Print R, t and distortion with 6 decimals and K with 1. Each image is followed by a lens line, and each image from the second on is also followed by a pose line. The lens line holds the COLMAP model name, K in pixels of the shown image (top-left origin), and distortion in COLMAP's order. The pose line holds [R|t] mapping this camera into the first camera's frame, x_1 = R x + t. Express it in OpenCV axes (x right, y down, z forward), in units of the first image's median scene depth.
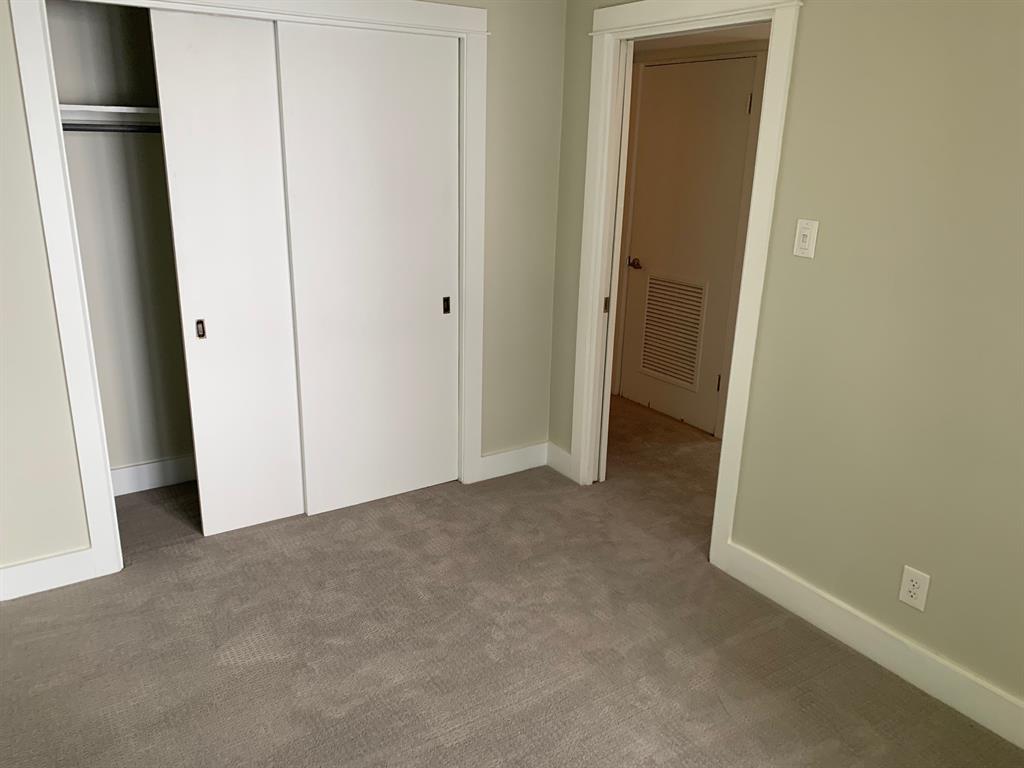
lens RADIAL K [[777.2, 0, 508.9], [0, 777.2, 390.8], [0, 0, 1]] dist [0.027689, -0.034966]
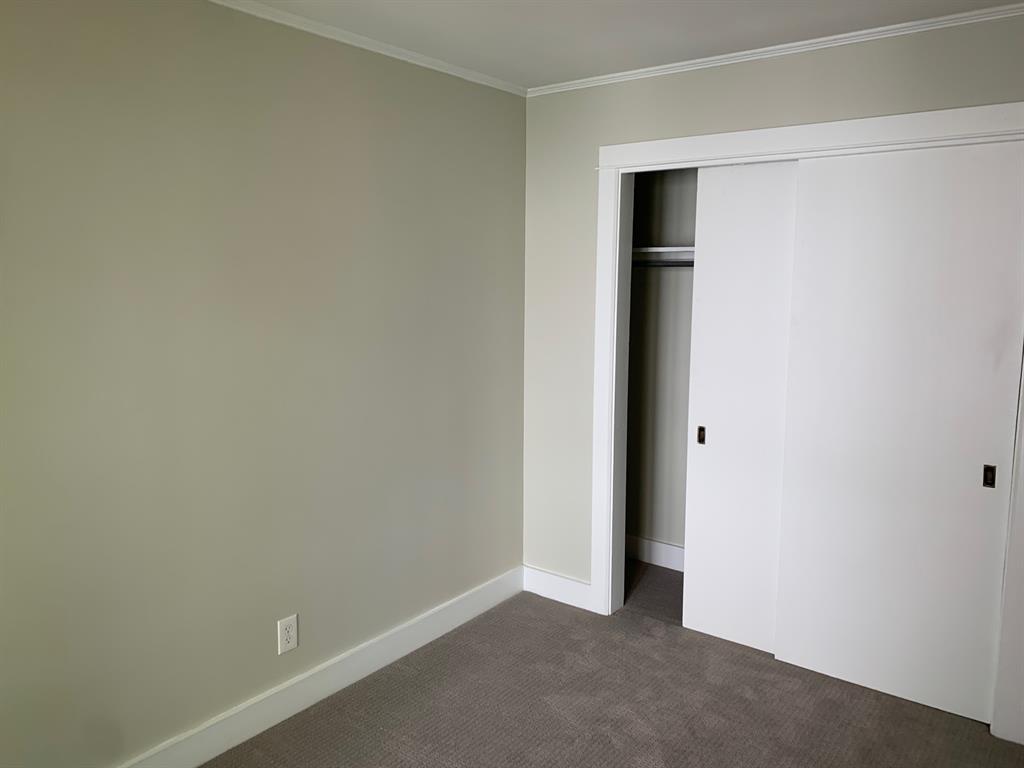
lens RADIAL K [[777.2, 0, 510.3], [0, 777.2, 376.4], [0, 0, 1]] dist [0.027689, -0.034966]
pose [[0.342917, 0.109415, -0.932972, 0.508684], [-0.281521, 0.959512, 0.009054, -0.088457], [0.896189, 0.259546, 0.359836, 0.321034]]
